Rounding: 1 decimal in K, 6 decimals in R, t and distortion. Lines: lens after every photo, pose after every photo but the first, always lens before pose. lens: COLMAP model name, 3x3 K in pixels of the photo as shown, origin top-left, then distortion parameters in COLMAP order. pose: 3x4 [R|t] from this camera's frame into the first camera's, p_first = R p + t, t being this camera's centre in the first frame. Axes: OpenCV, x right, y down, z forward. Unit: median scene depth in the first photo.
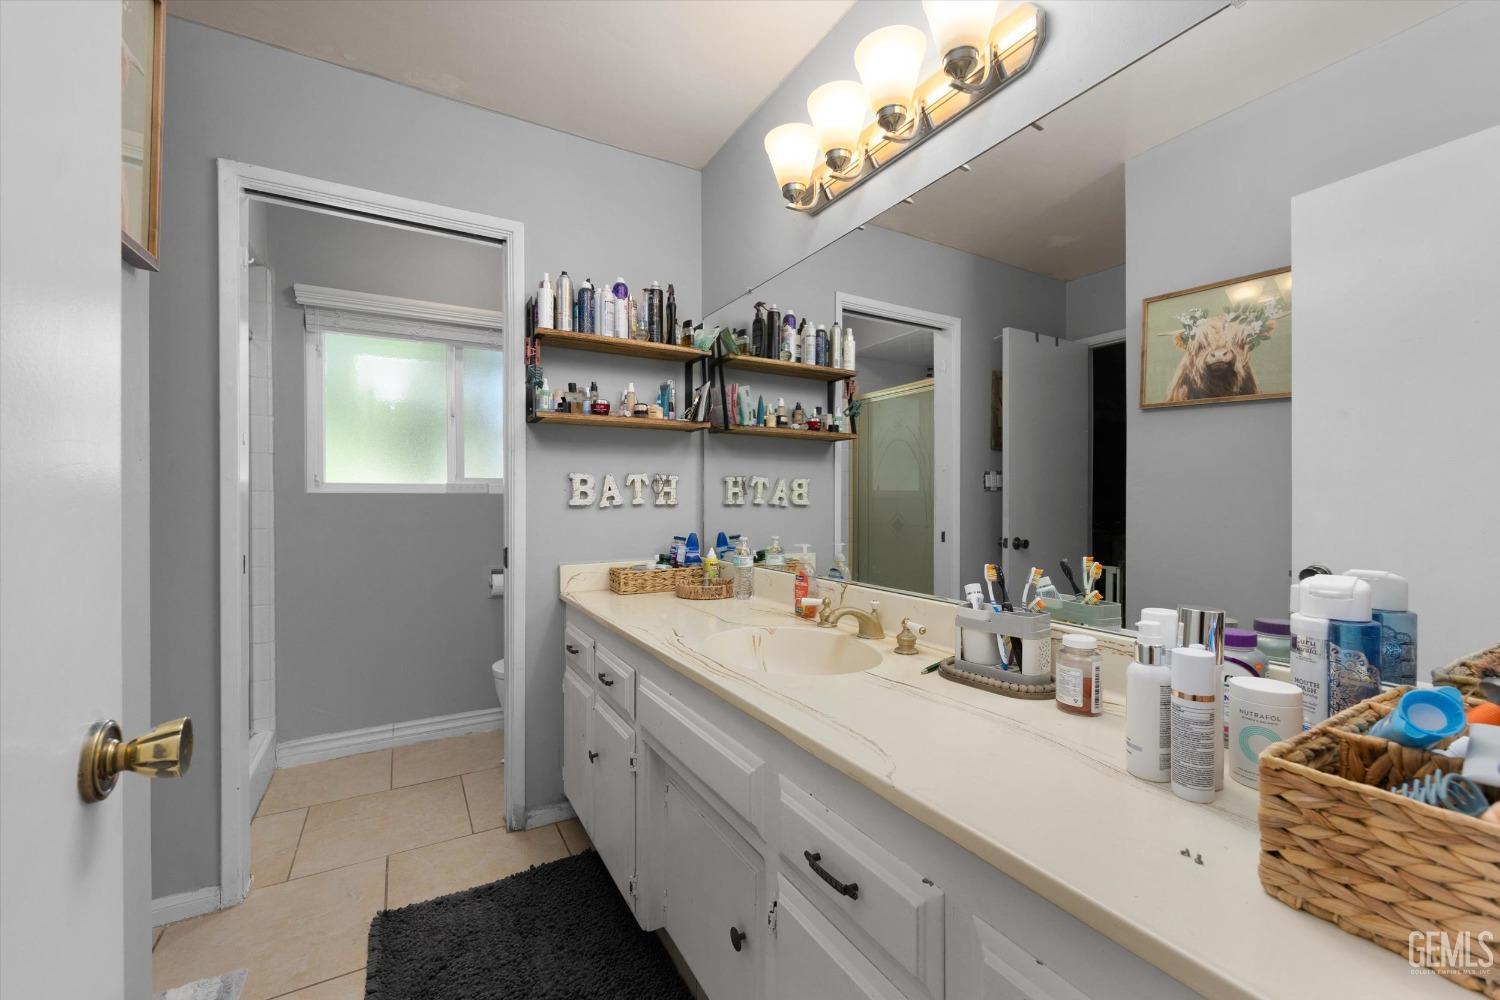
lens RADIAL K [[604.7, 0, 745.3], [0, 604.7, 499.6], [0, 0, 1]] dist [-0.002354, -0.000173]
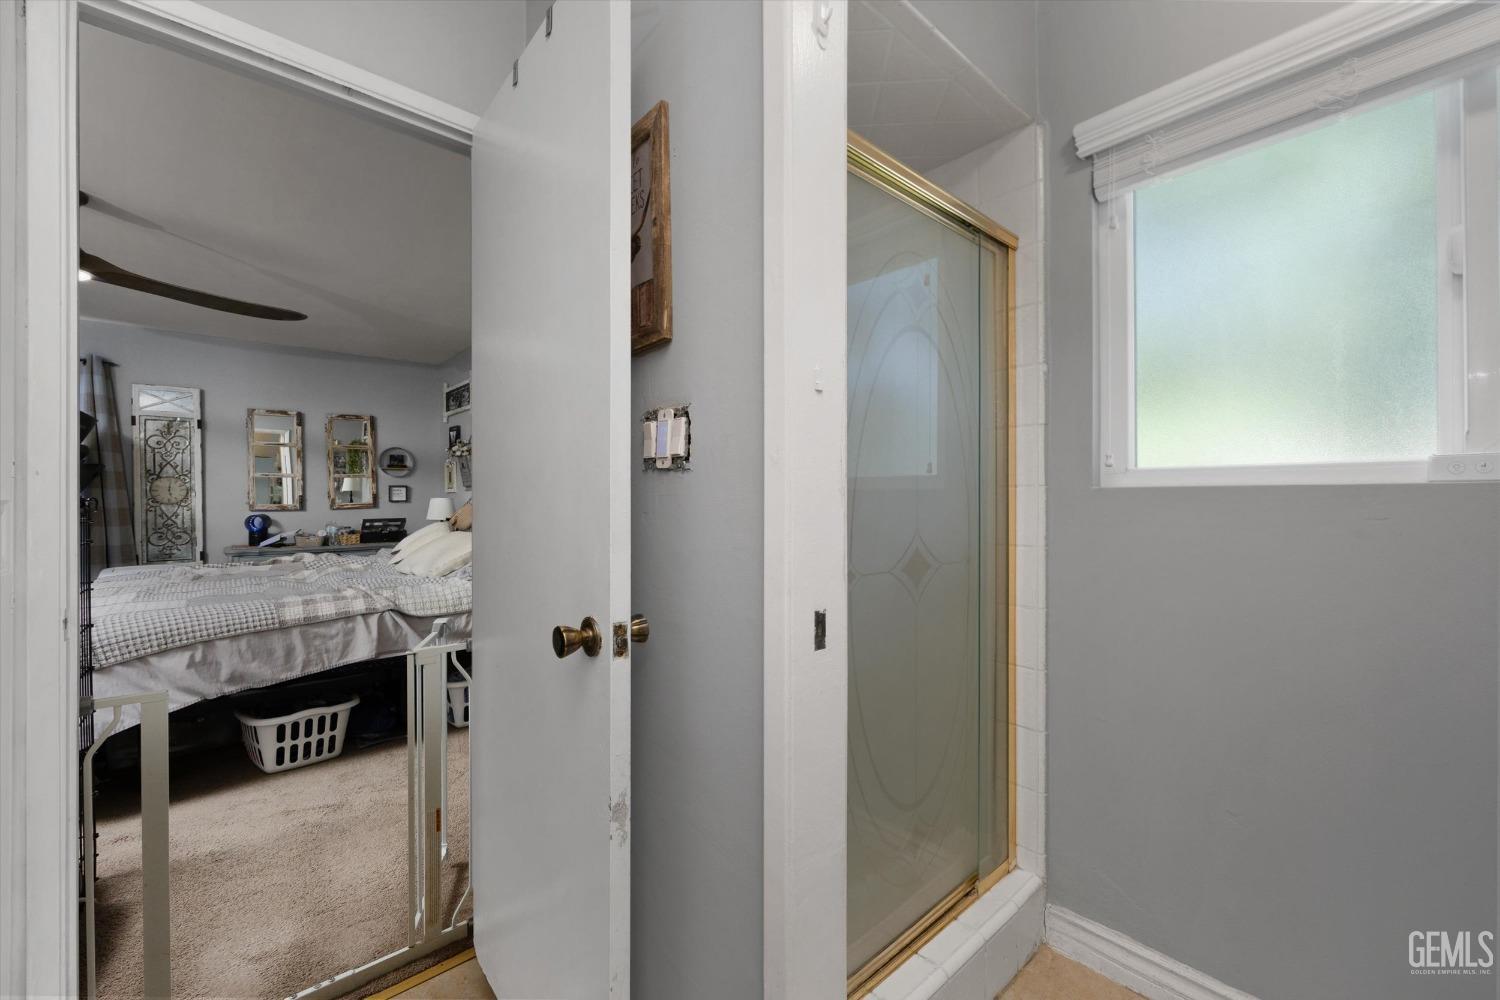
lens RADIAL K [[604.7, 0, 745.3], [0, 604.7, 499.6], [0, 0, 1]] dist [-0.002354, -0.000173]
pose [[0.182502, 0.008904, -0.983165, -0.230245], [0.006101, 0.999929, 0.010188, -0.007545], [0.983187, -0.007857, 0.182435, 0.574422]]
